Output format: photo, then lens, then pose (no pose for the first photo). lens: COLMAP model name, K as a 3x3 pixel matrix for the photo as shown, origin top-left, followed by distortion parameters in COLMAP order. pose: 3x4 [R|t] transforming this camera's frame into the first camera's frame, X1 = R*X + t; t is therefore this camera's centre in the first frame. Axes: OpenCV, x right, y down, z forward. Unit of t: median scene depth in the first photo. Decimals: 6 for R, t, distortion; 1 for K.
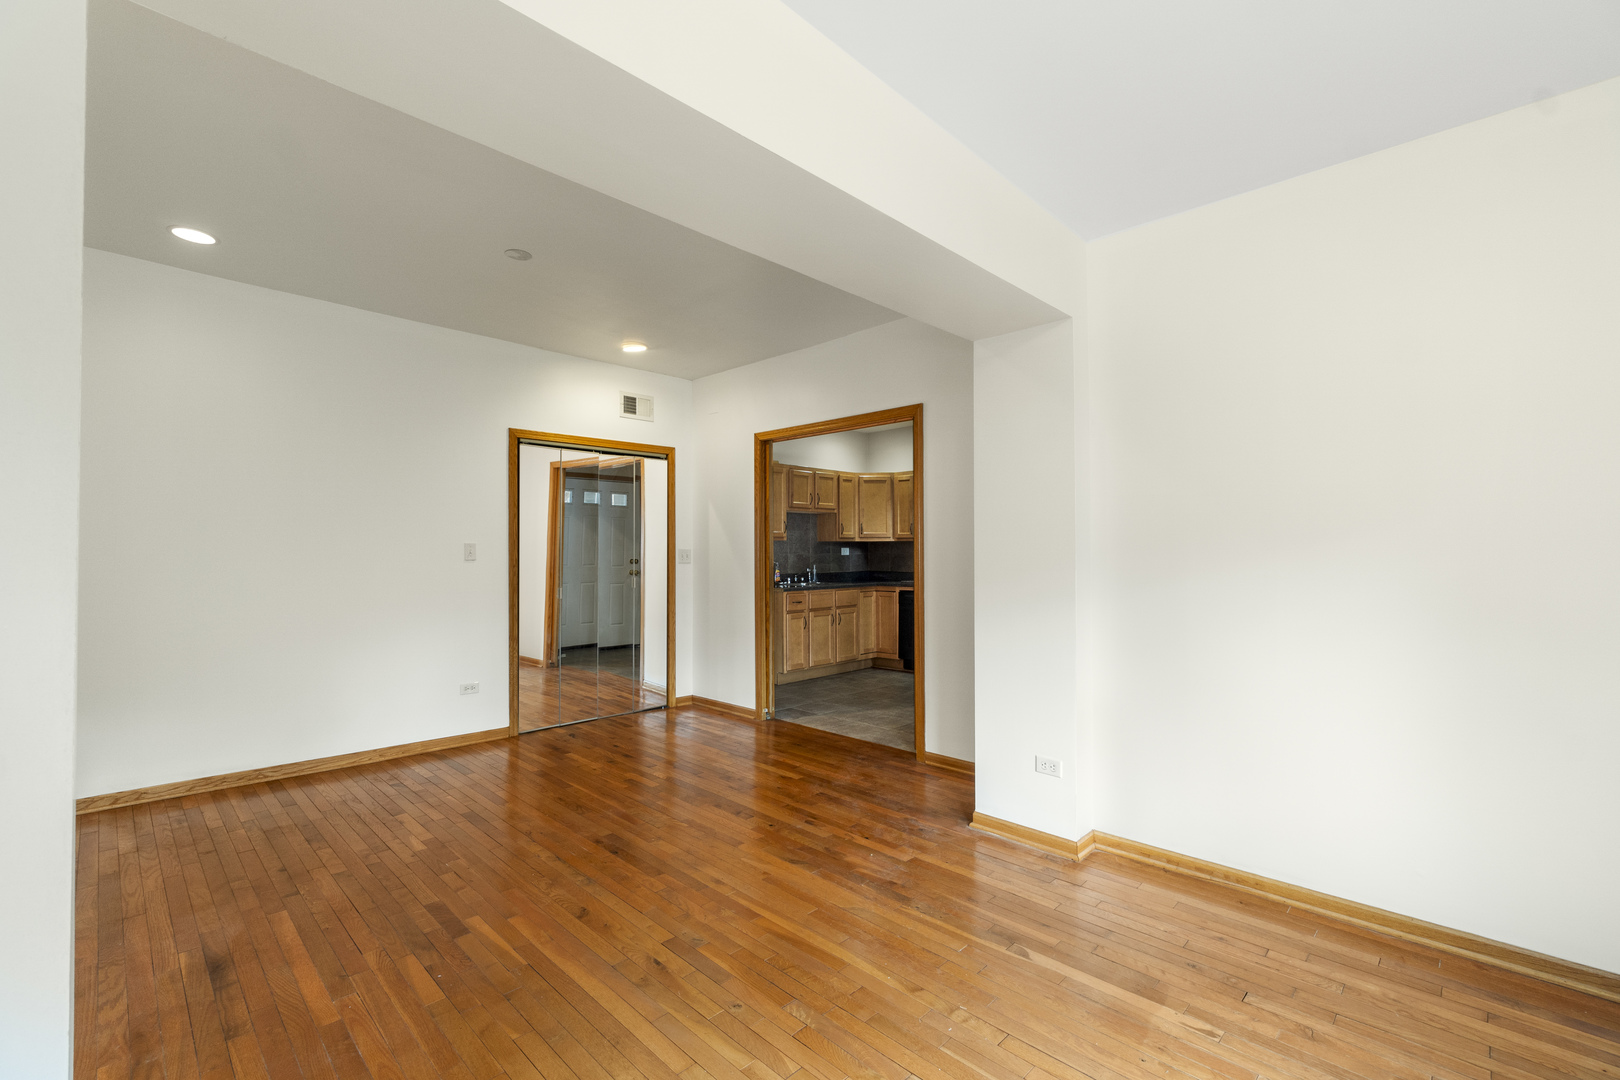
lens RADIAL K [[720.9, 0, 805.7], [0, 720.9, 545.3], [0, 0, 1]] dist [-0.001062, -0.000996]
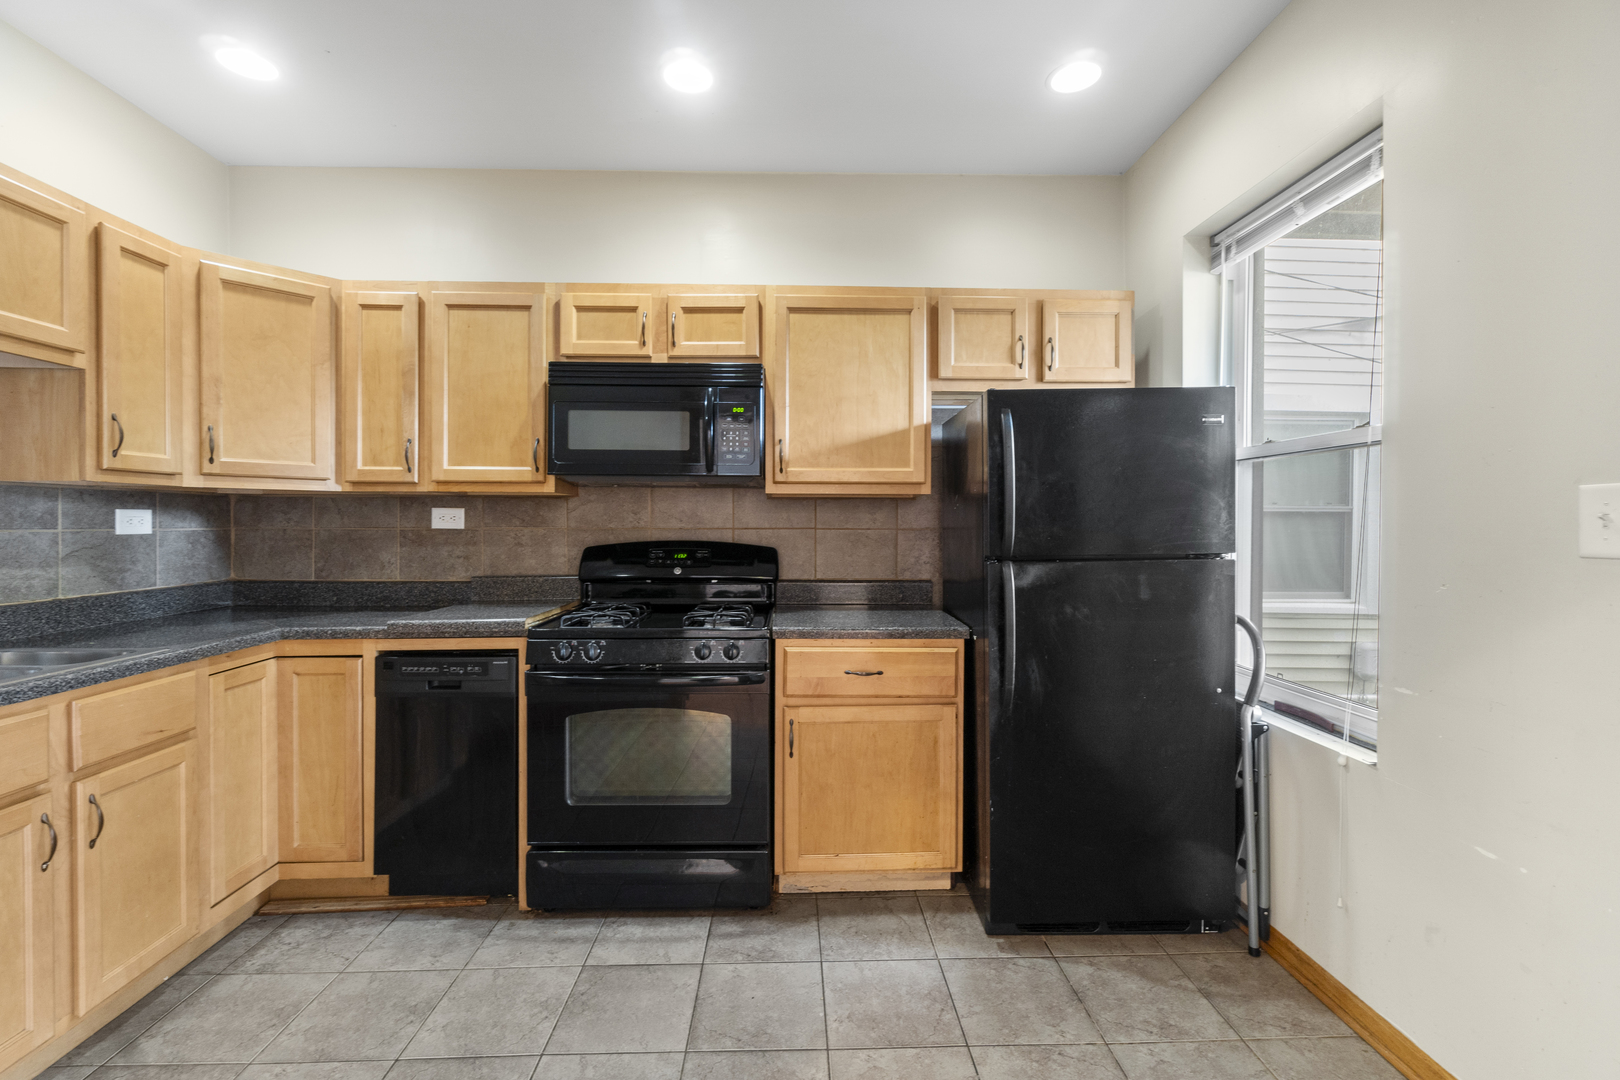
lens RADIAL K [[720.9, 0, 821.1], [0, 720.9, 530.0], [0, 0, 1]] dist [-0.001062, -0.000996]
pose [[0.686410, -0.000571, 0.727215, 0.036437], [-0.011107, 0.999875, 0.011269, 0.005627], [-0.727130, -0.015812, 0.686318, 0.635955]]
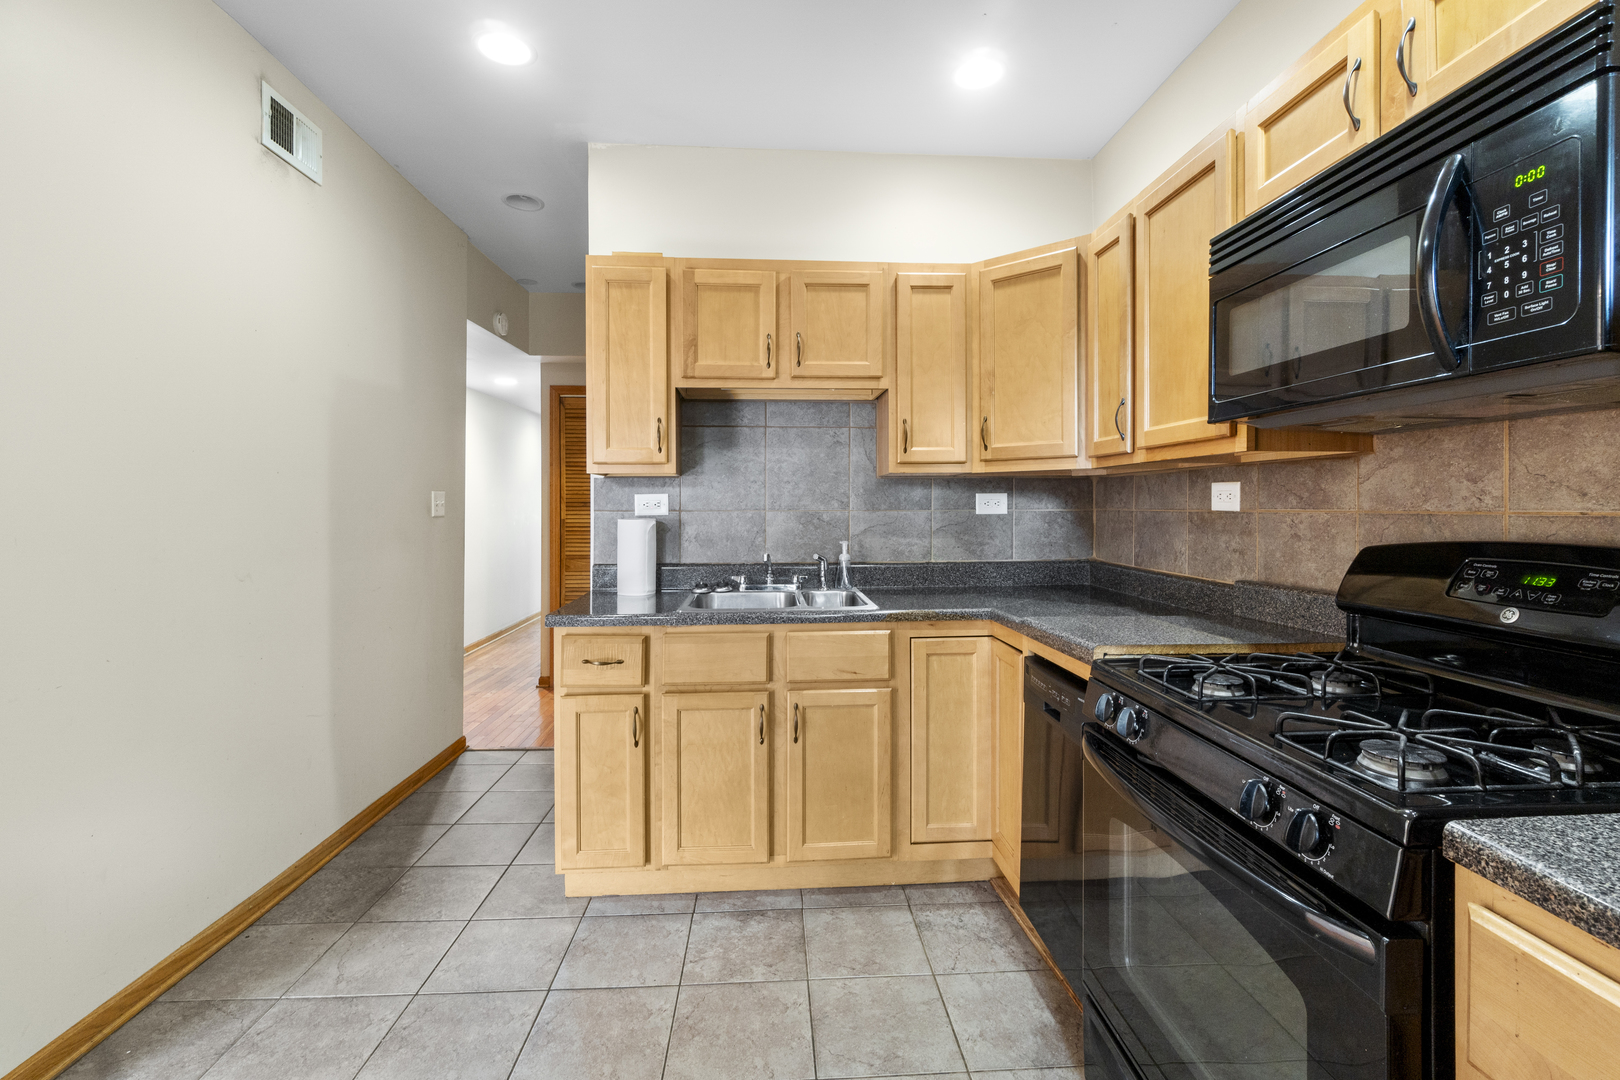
lens RADIAL K [[720.9, 0, 800.5], [0, 720.9, 502.0], [0, 0, 1]] dist [-0.001062, -0.000996]
pose [[0.731298, -0.001857, -0.682056, 0.241082], [0.006817, 0.999966, 0.004586, 0.005647], [0.682024, -0.008004, 0.731286, 0.725317]]
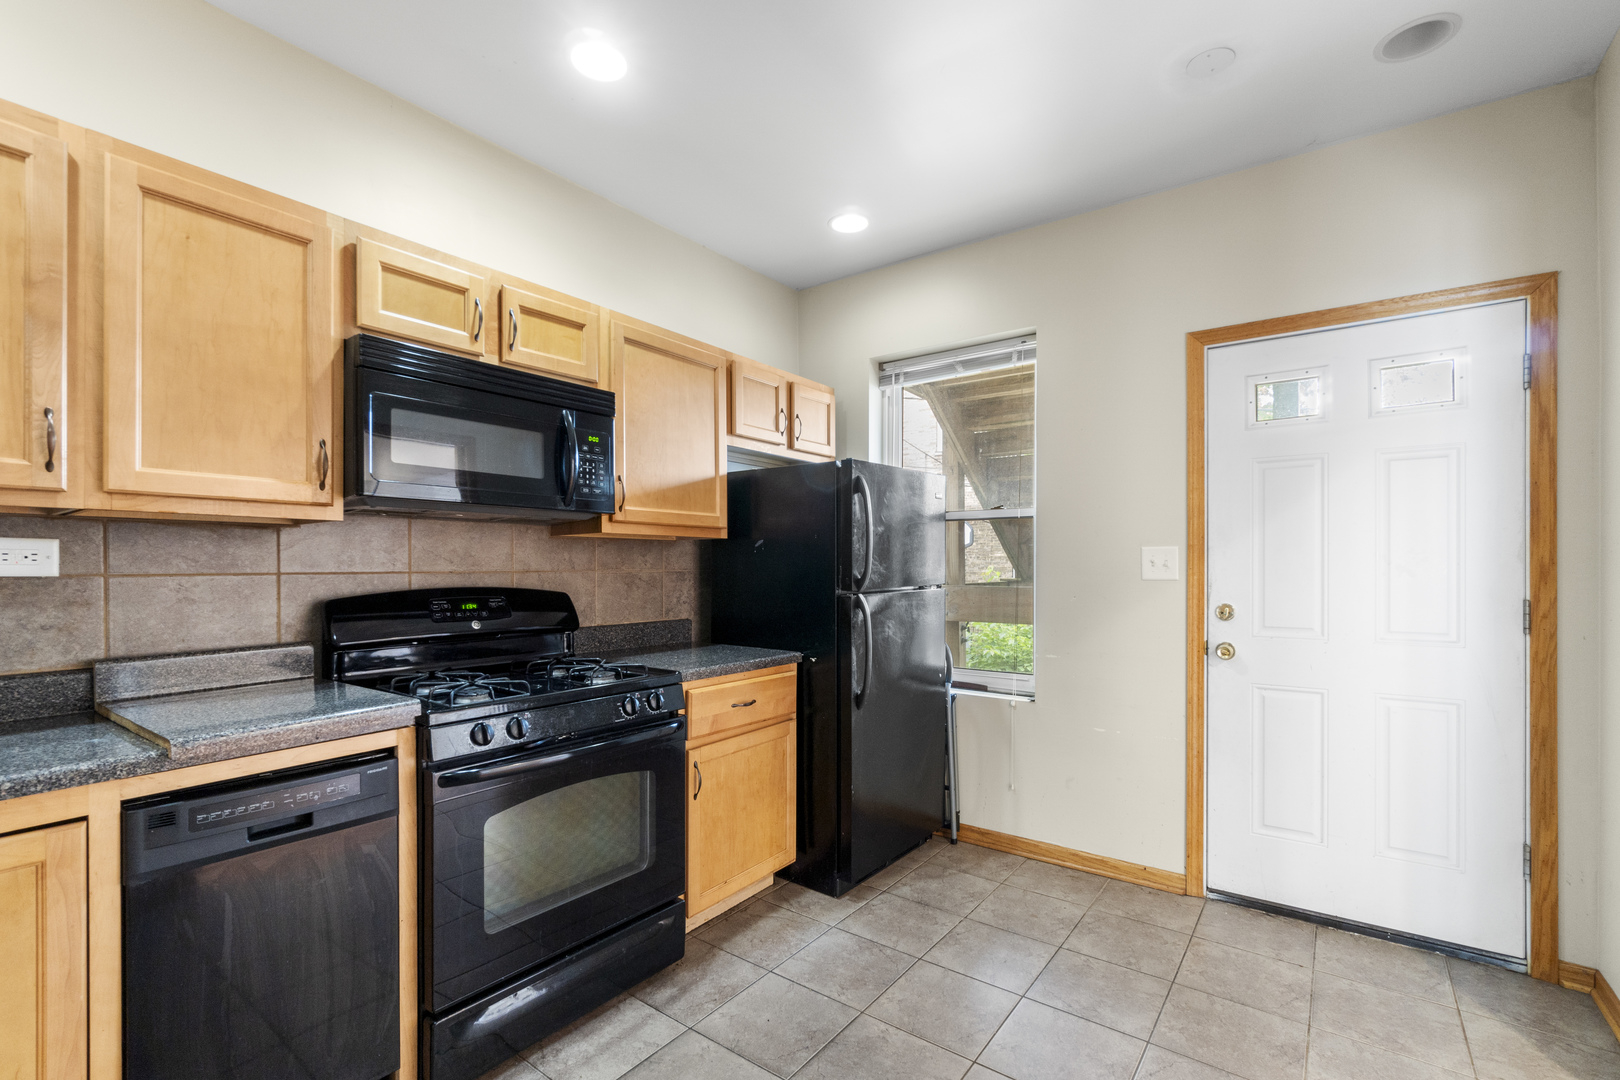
lens RADIAL K [[720.9, 0, 832.8], [0, 720.9, 567.7], [0, 0, 1]] dist [-0.001062, -0.000996]
pose [[-0.161235, 0.002518, 0.986913, -0.057761], [-0.007128, 0.999968, -0.003716, 0.008068], [-0.986890, -0.007634, -0.161212, 0.838758]]
